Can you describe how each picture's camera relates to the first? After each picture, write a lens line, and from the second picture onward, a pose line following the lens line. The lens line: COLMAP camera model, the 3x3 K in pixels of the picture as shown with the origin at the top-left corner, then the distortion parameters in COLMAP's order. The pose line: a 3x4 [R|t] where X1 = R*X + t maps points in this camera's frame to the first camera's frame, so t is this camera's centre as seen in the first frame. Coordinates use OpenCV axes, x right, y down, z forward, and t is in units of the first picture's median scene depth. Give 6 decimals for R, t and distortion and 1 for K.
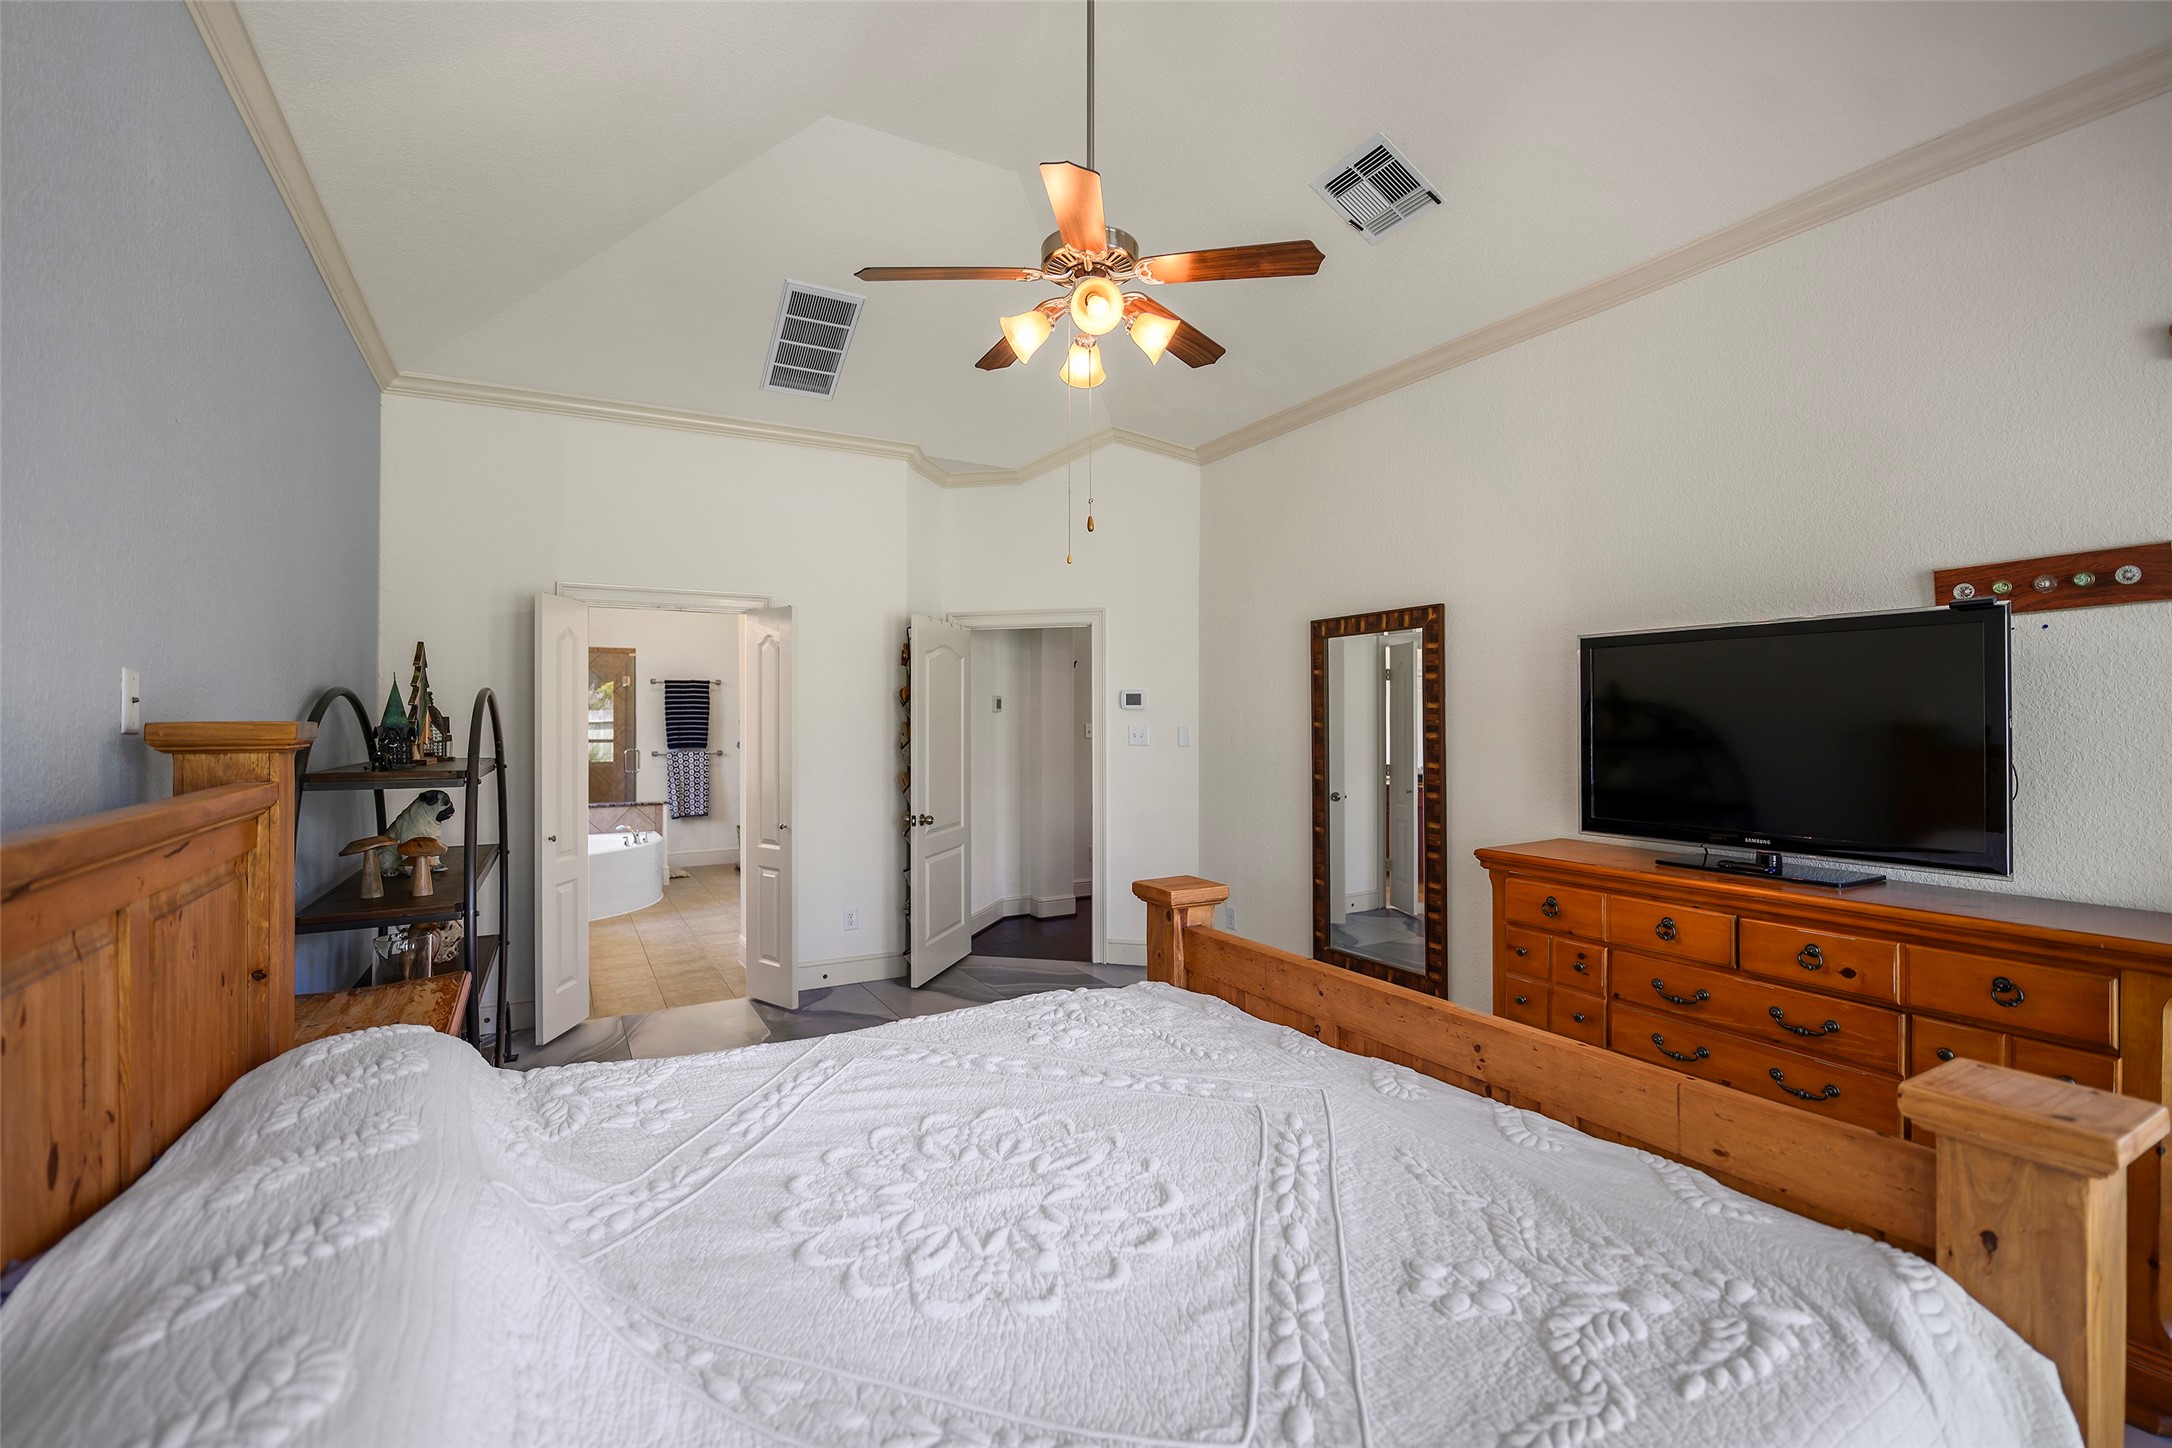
lens RADIAL K [[961.7, 0, 1088.8], [0, 961.7, 711.0], [0, 0, 1]] dist [0.000605, 0.000013]
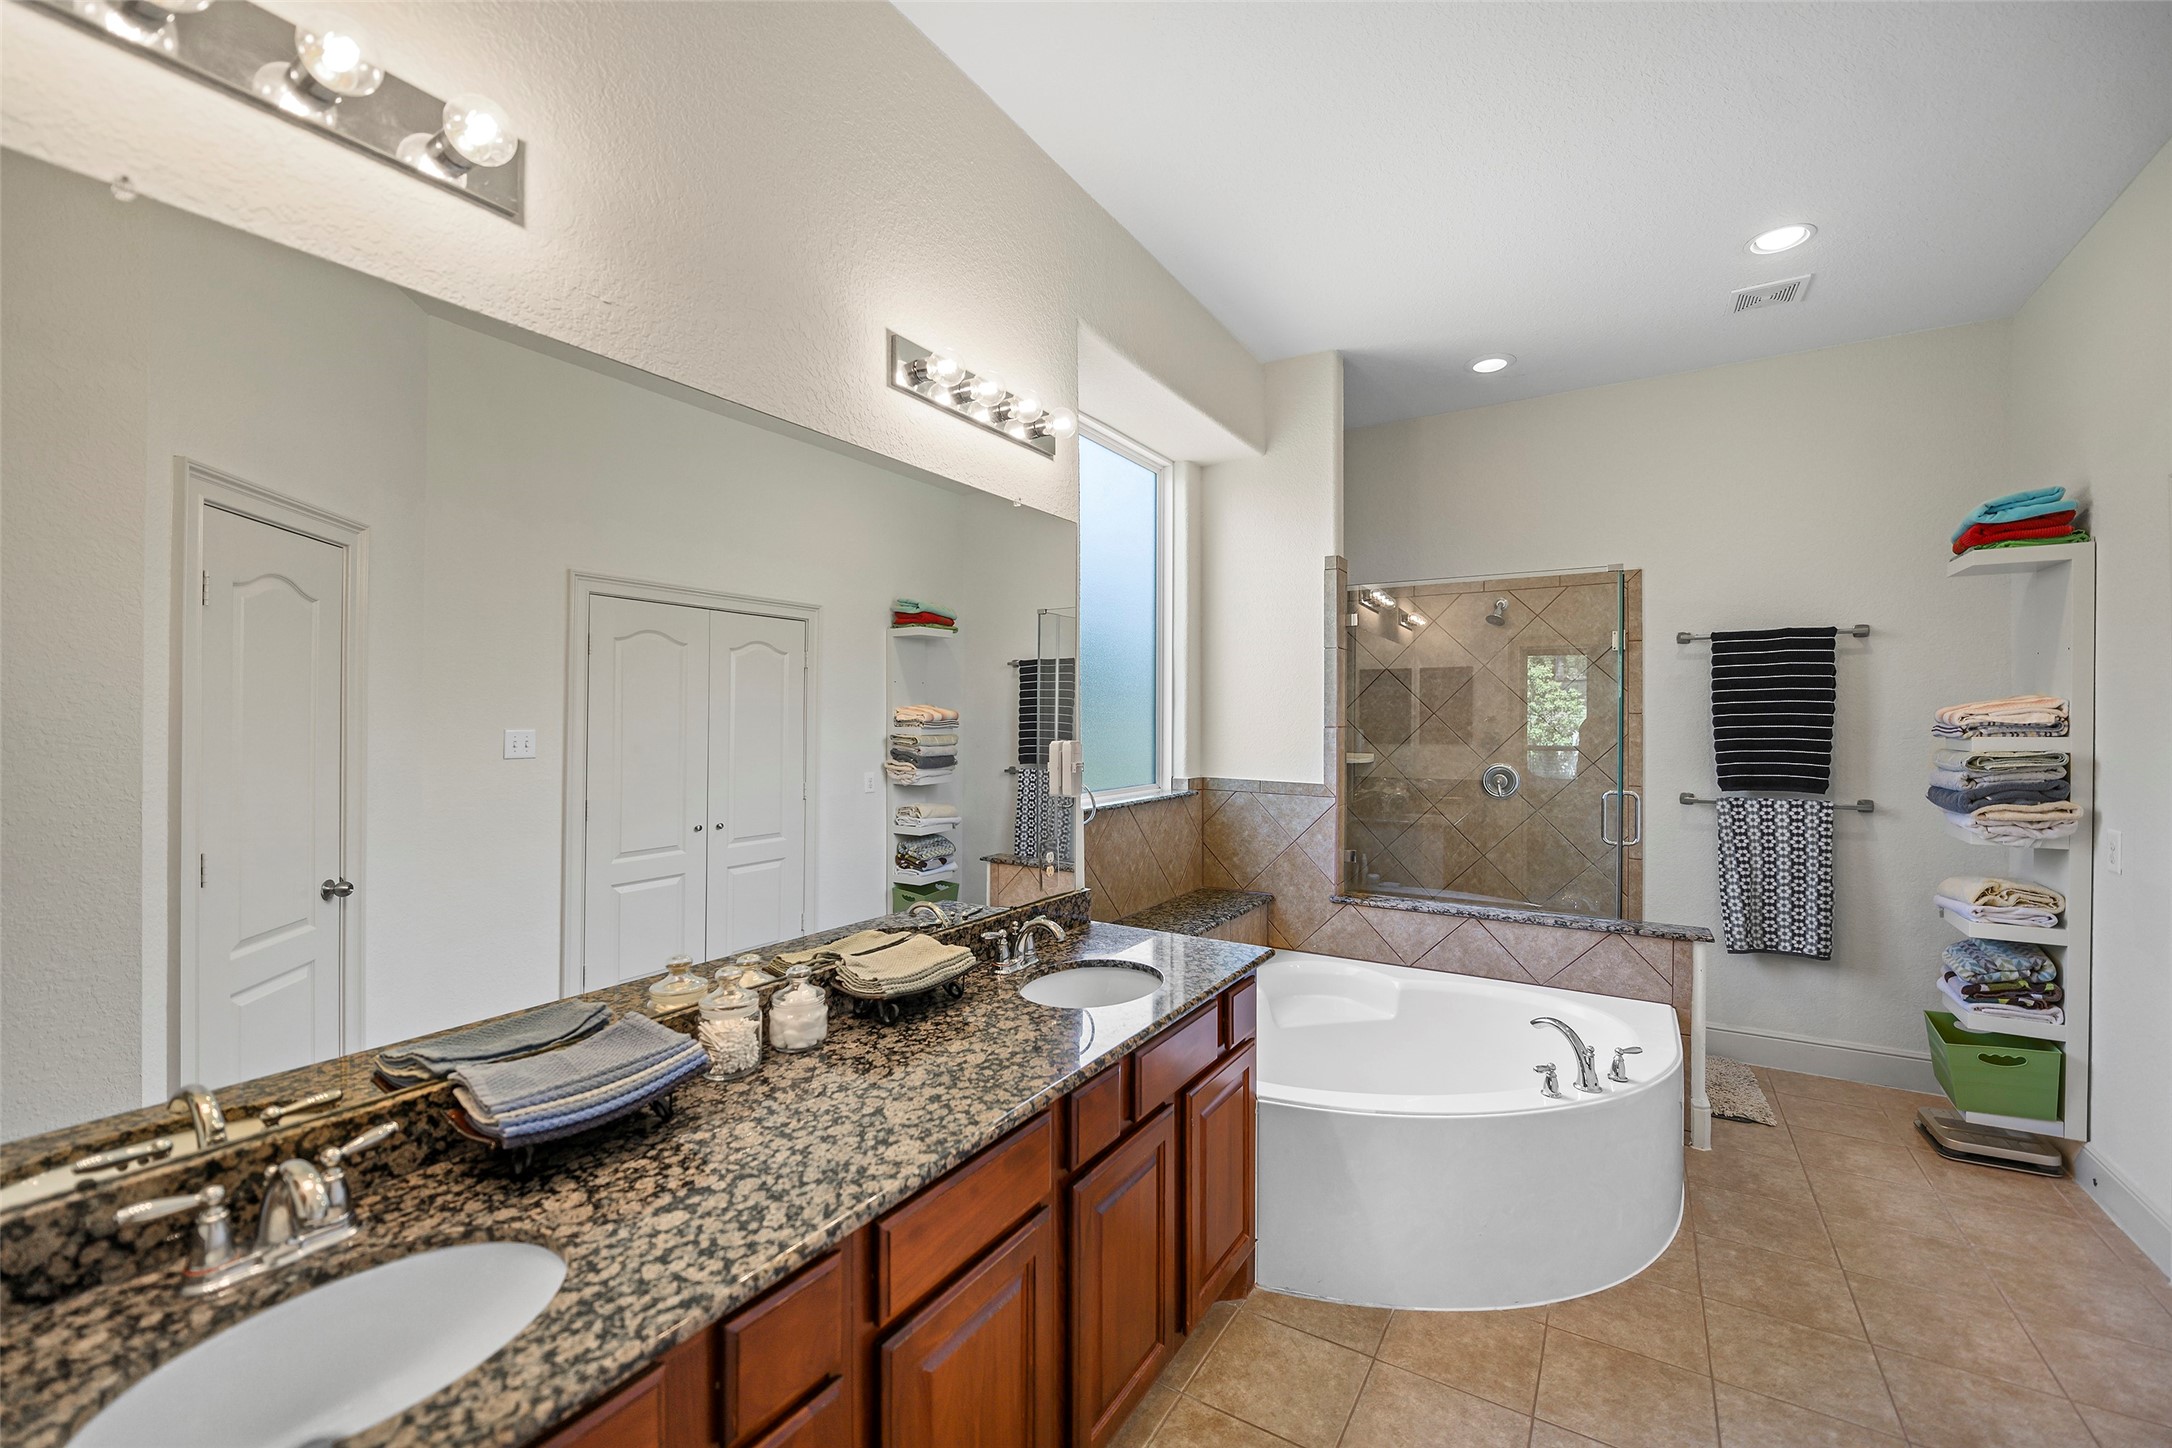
lens RADIAL K [[873.7, 0, 1086.6], [0, 873.7, 717.5], [0, 0, 1]] dist [-0.010860, 0.000868]
pose [[0.474725, -0.005529, -0.880117, -0.225303], [-0.001366, 0.999974, -0.007018, 0.009837], [0.880133, 0.004534, 0.474705, 0.555559]]
